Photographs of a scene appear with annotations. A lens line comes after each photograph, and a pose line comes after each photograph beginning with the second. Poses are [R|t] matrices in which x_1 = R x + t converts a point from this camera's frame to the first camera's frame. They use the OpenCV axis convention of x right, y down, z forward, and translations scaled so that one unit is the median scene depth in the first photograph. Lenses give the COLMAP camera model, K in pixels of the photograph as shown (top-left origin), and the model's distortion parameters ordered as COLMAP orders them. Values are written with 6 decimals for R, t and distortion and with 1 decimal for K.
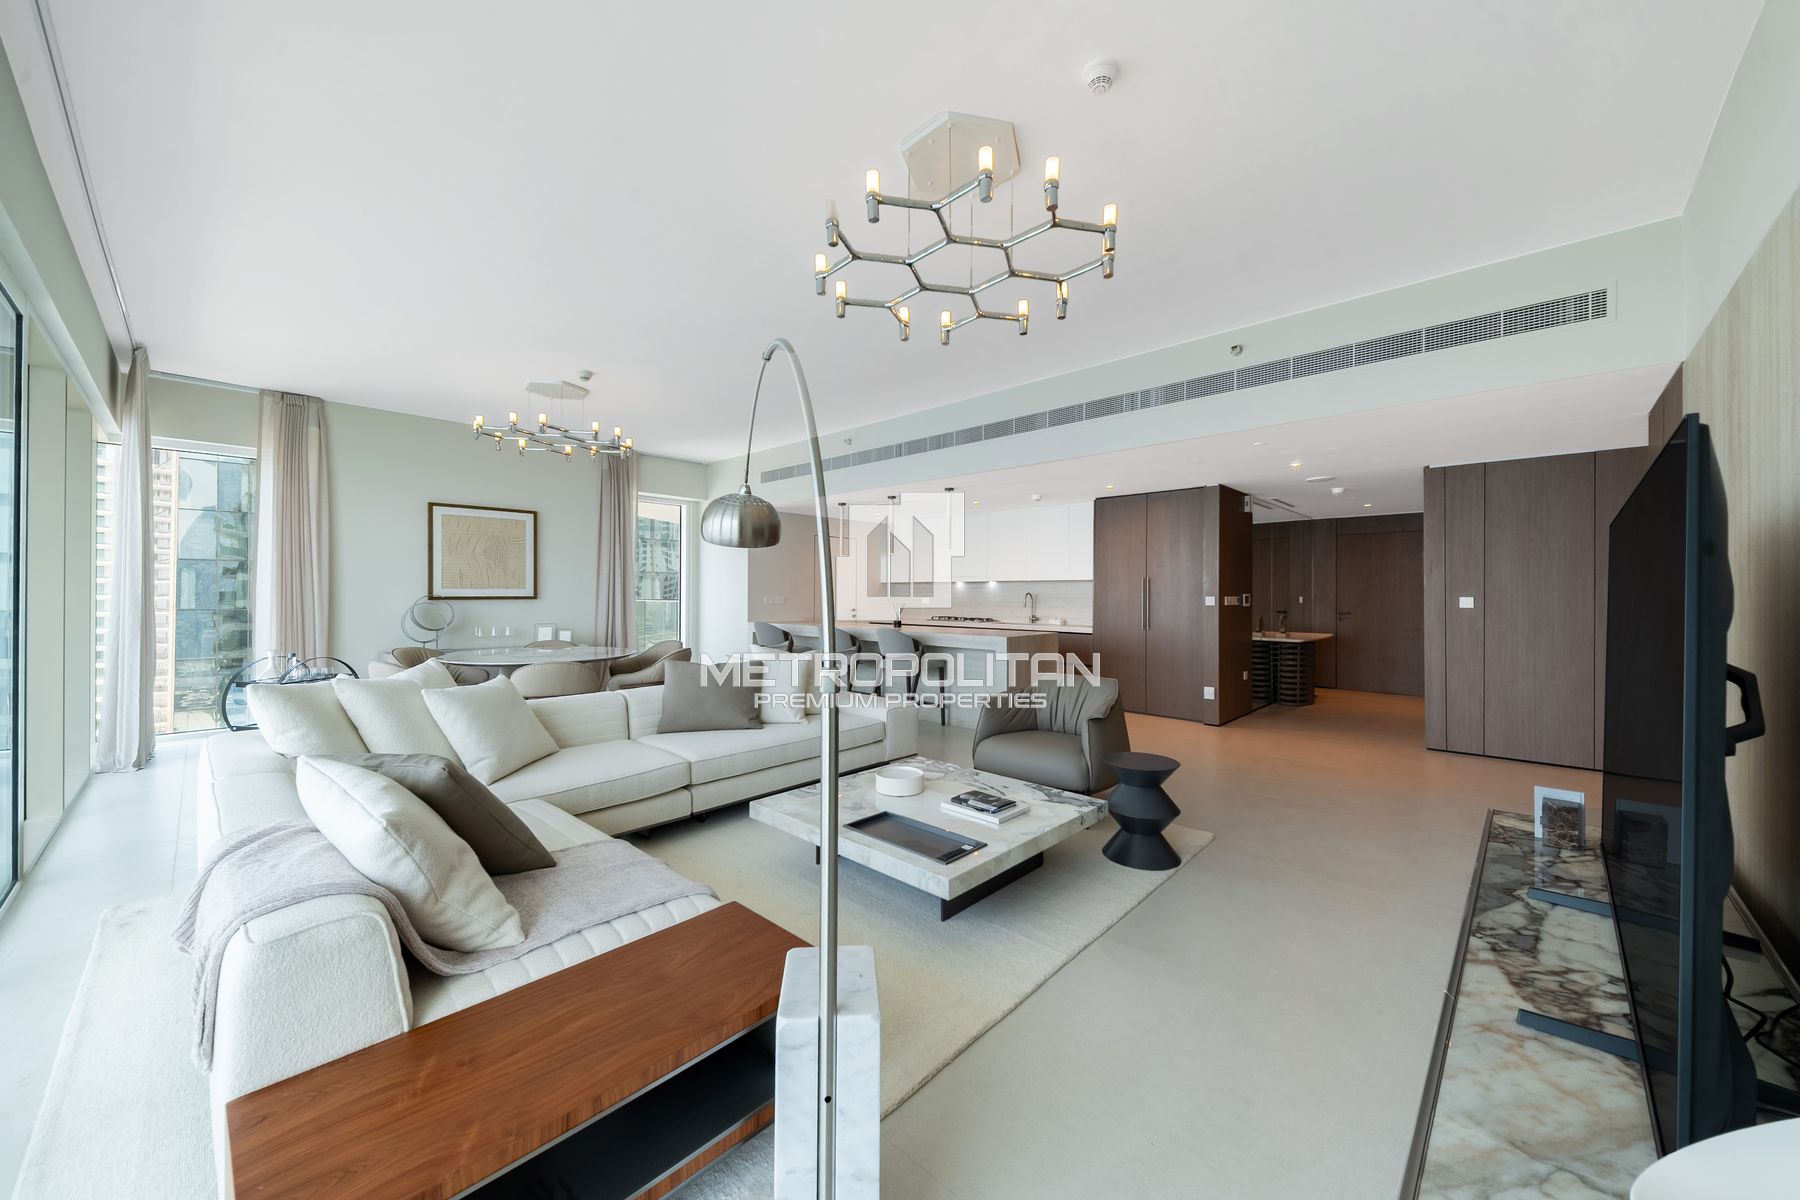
lens RADIAL K [[629.8, 0, 900.9], [0, 629.8, 590.8], [0, 0, 1]] dist [0.014125, -0.004804]
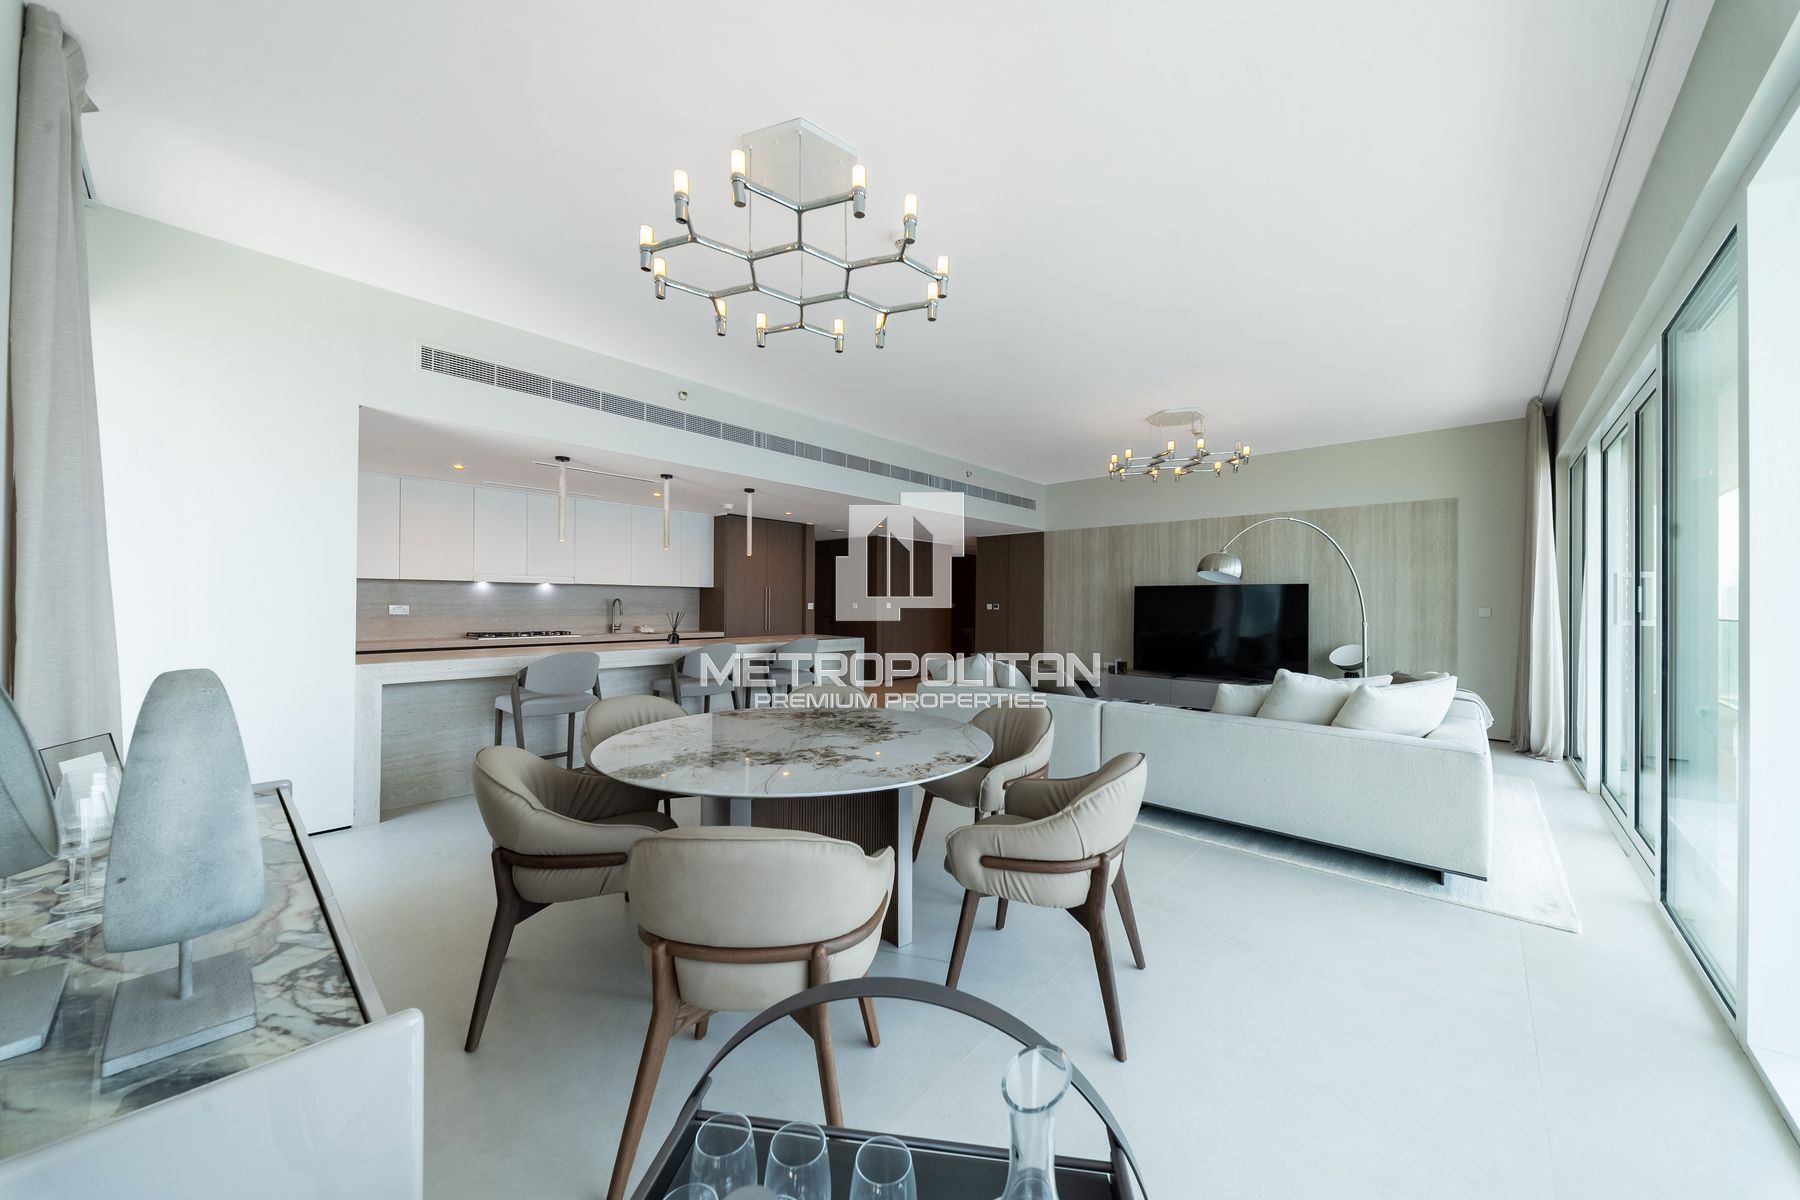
lens RADIAL K [[629.8, 0, 888.7], [0, 629.8, 602.7], [0, 0, 1]] dist [0.014125, -0.004804]
pose [[-0.008474, -0.006947, 0.999940, -0.784201], [-0.010812, 0.999918, 0.006855, -0.002869], [-0.999906, -0.010753, -0.008548, 0.716922]]
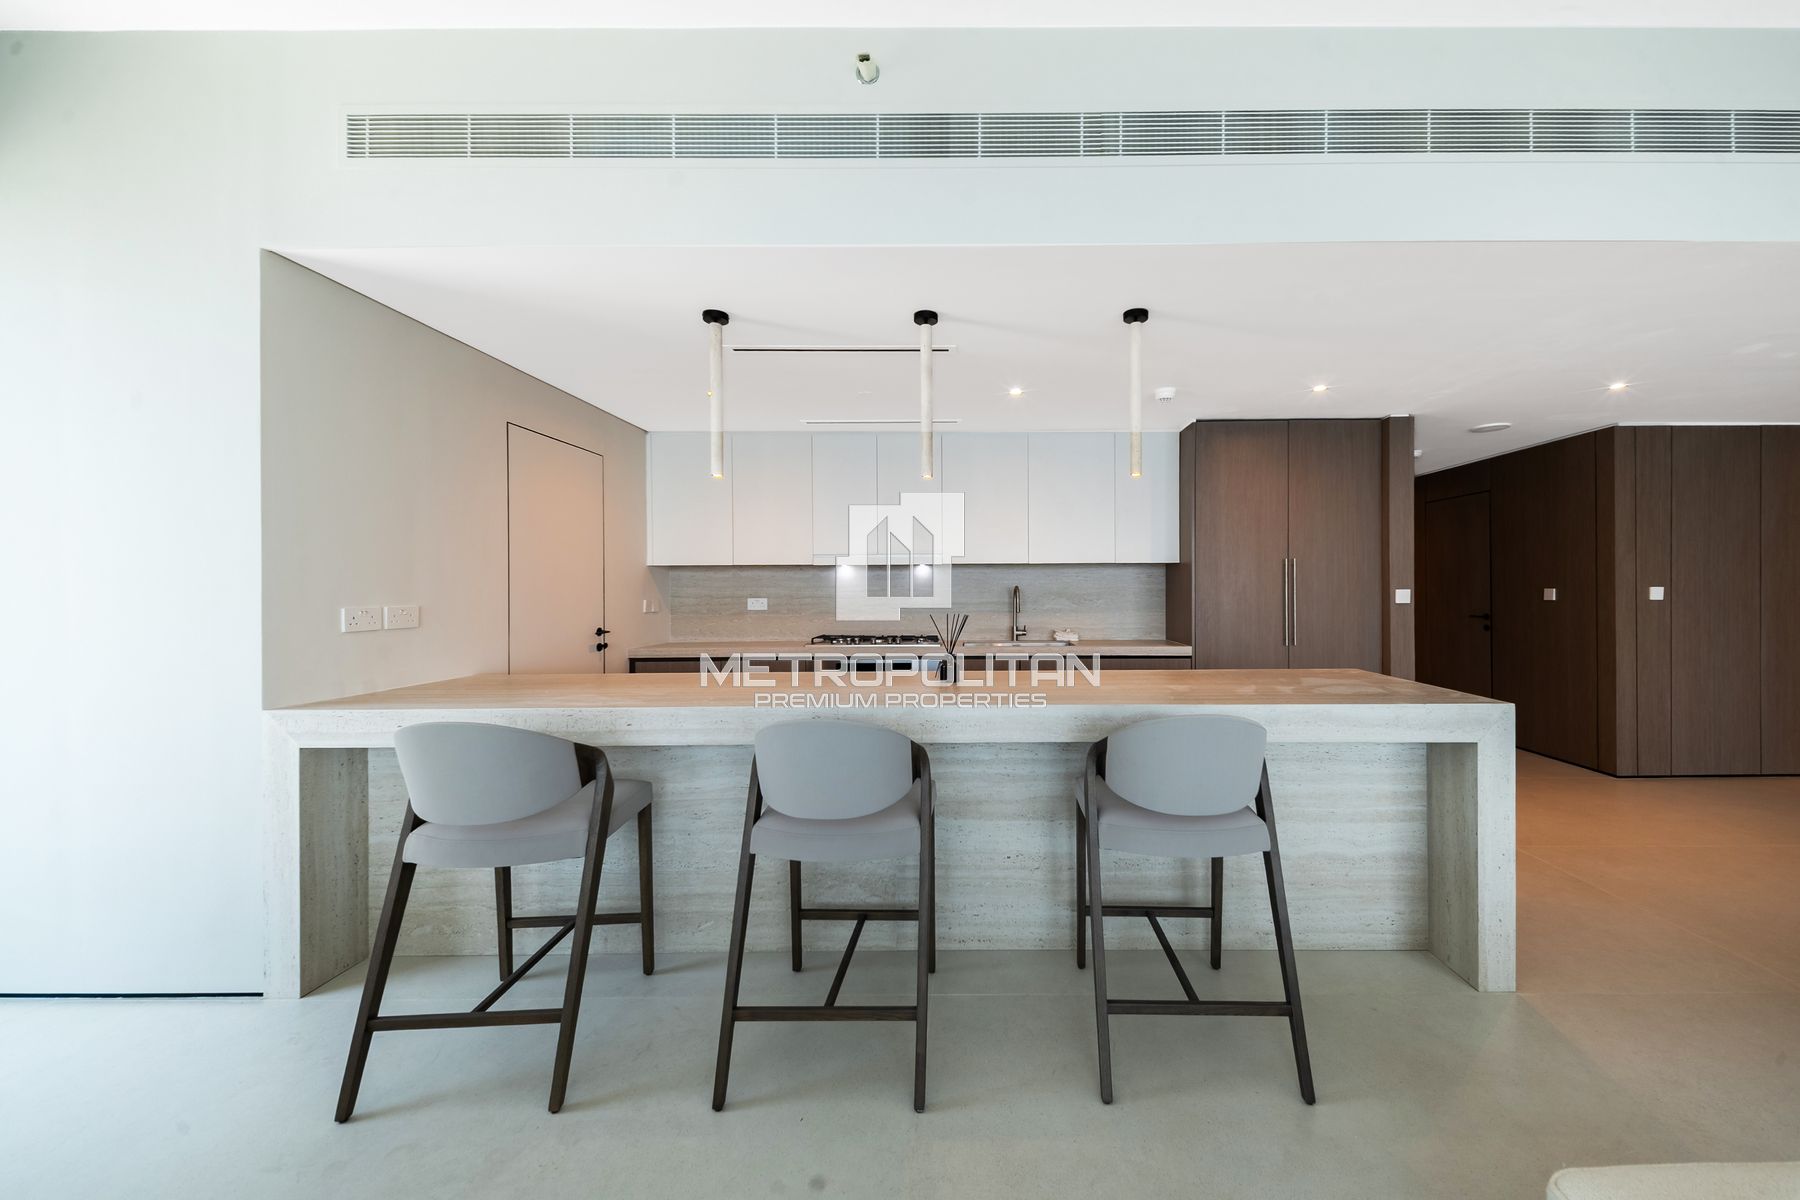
lens RADIAL K [[629.8, 0, 962.1], [0, 629.8, 577.5], [0, 0, 1]] dist [0.014125, -0.004804]
pose [[0.730880, 0.005608, 0.682483, -0.245637], [0.006499, 0.999864, -0.015175, 0.002742], [-0.682475, 0.015526, 0.730744, 0.713635]]
